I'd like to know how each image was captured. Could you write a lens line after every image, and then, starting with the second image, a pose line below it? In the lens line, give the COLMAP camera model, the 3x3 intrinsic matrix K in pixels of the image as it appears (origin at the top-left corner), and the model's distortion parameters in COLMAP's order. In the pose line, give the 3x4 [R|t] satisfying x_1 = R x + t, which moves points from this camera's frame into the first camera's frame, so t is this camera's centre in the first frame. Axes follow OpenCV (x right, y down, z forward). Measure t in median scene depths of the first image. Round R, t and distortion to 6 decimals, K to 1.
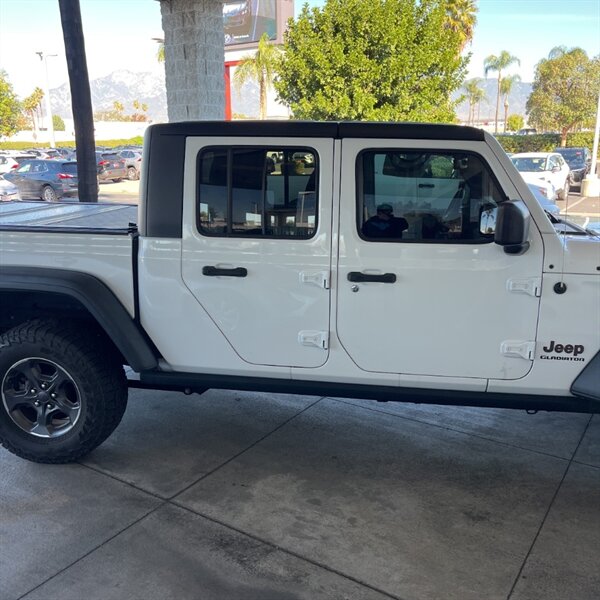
lens RADIAL K [[610.5, 0, 293.7], [0, 610.5, 300.6], [0, 0, 1]] dist [0.071745, -0.090385]
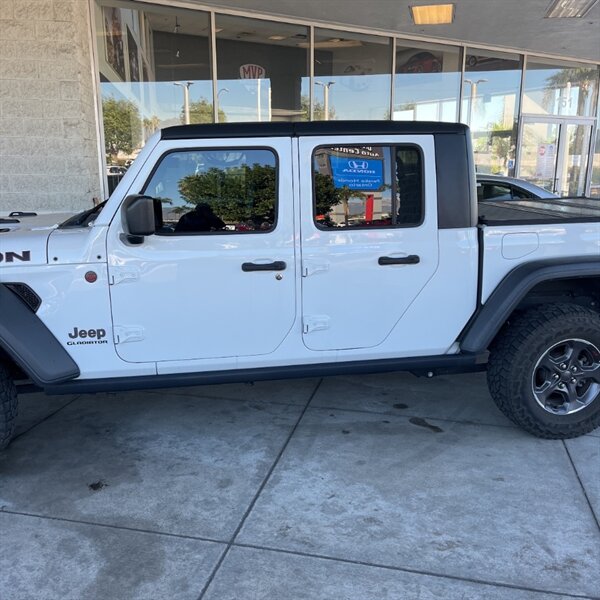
lens RADIAL K [[610.8, 0, 306.0], [0, 610.8, 297.1], [0, 0, 1]] dist [0.008919, 0.016822]
pose [[-0.934555, 0.090346, -0.344157, 0.403701], [-0.080325, 0.888690, 0.451417, -0.471653], [0.346633, 0.449518, -0.823273, 1.896206]]
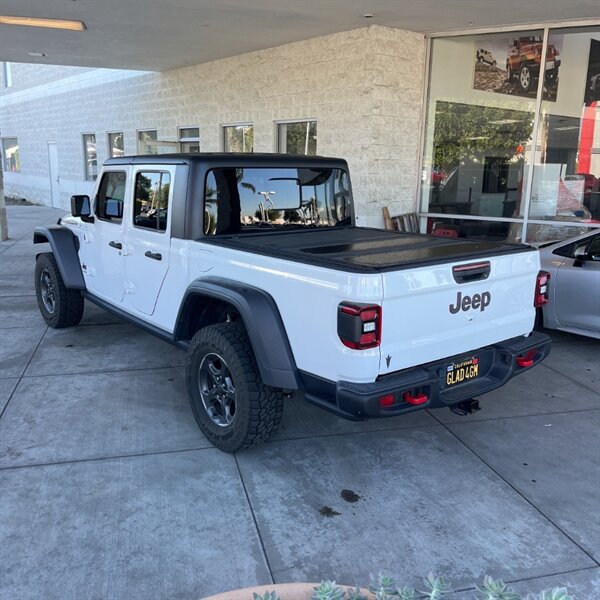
lens RADIAL K [[608.4, 0, 300.0], [0, 608.4, 300.0], [0, 0, 1]] dist [0.037637, -0.017130]
pose [[-0.745710, -0.153683, 0.648305, -1.003606], [0.155439, 0.906055, 0.393577, -0.481389], [-0.647886, 0.394266, -0.651765, 1.828125]]
